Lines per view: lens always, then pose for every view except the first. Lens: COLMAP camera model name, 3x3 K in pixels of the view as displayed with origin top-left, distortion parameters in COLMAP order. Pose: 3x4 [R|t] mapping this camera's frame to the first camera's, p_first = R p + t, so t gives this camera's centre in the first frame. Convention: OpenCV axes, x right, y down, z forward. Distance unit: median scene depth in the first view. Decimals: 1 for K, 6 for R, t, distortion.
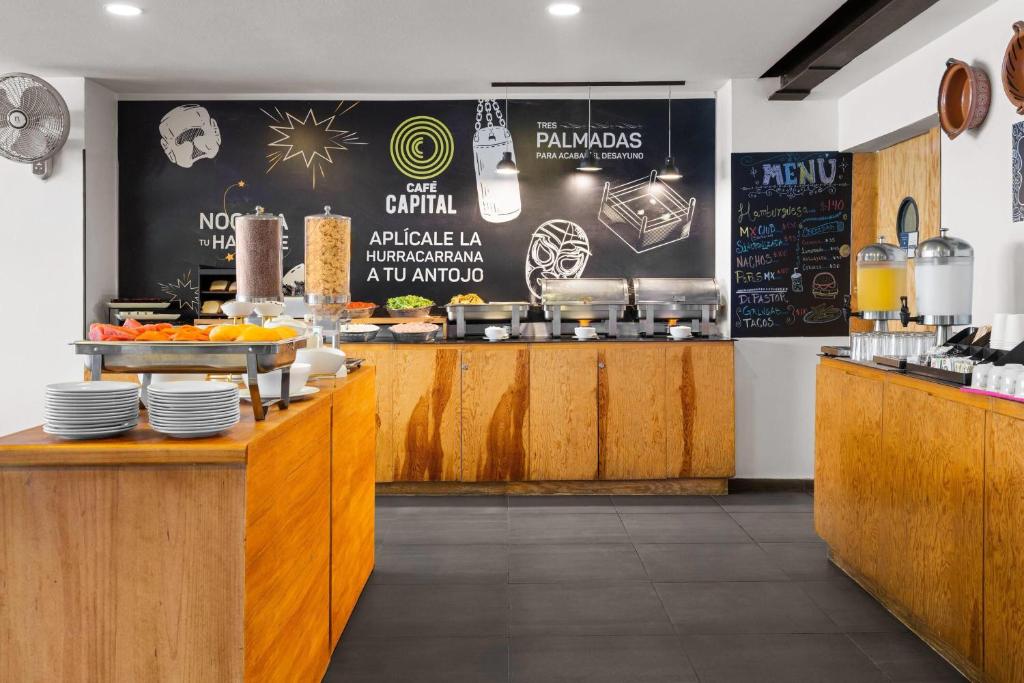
lens RADIAL K [[974.0, 0, 512.2], [0, 974.0, 323.4], [0, 0, 1]] dist [0.018006, -0.016846]
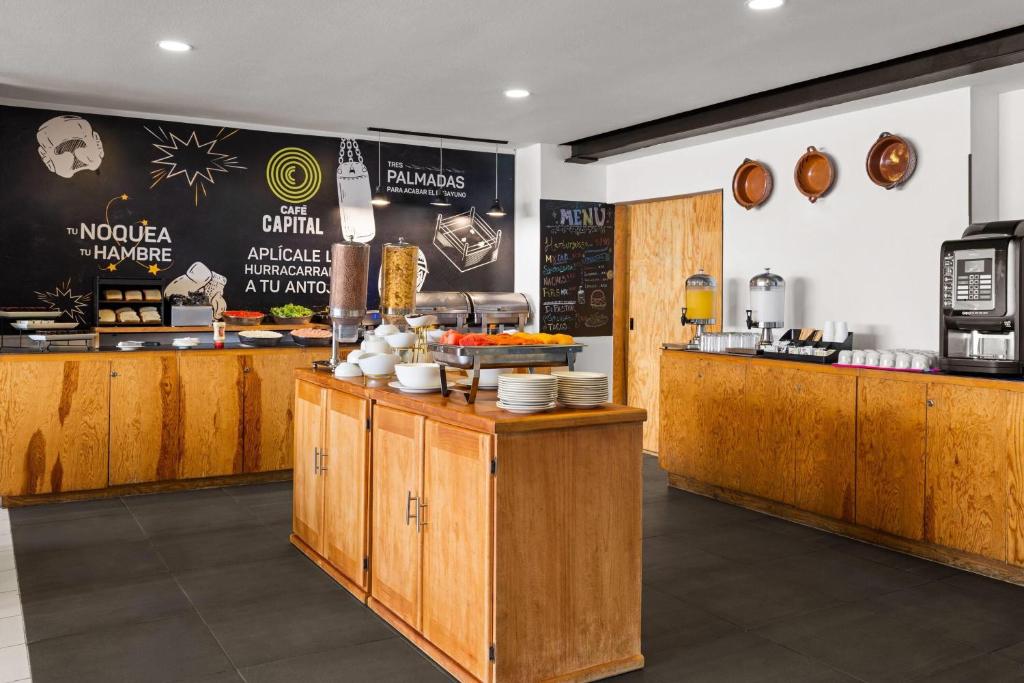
lens RADIAL K [[914.2, 0, 512.0], [0, 914.2, 341.5], [0, 0, 1]] dist [0.004007, -0.006587]
pose [[0.863276, -0.015522, 0.504494, -0.415138], [0.006854, 0.999795, 0.019033, -0.004521], [-0.504686, -0.012973, 0.863205, -0.054161]]
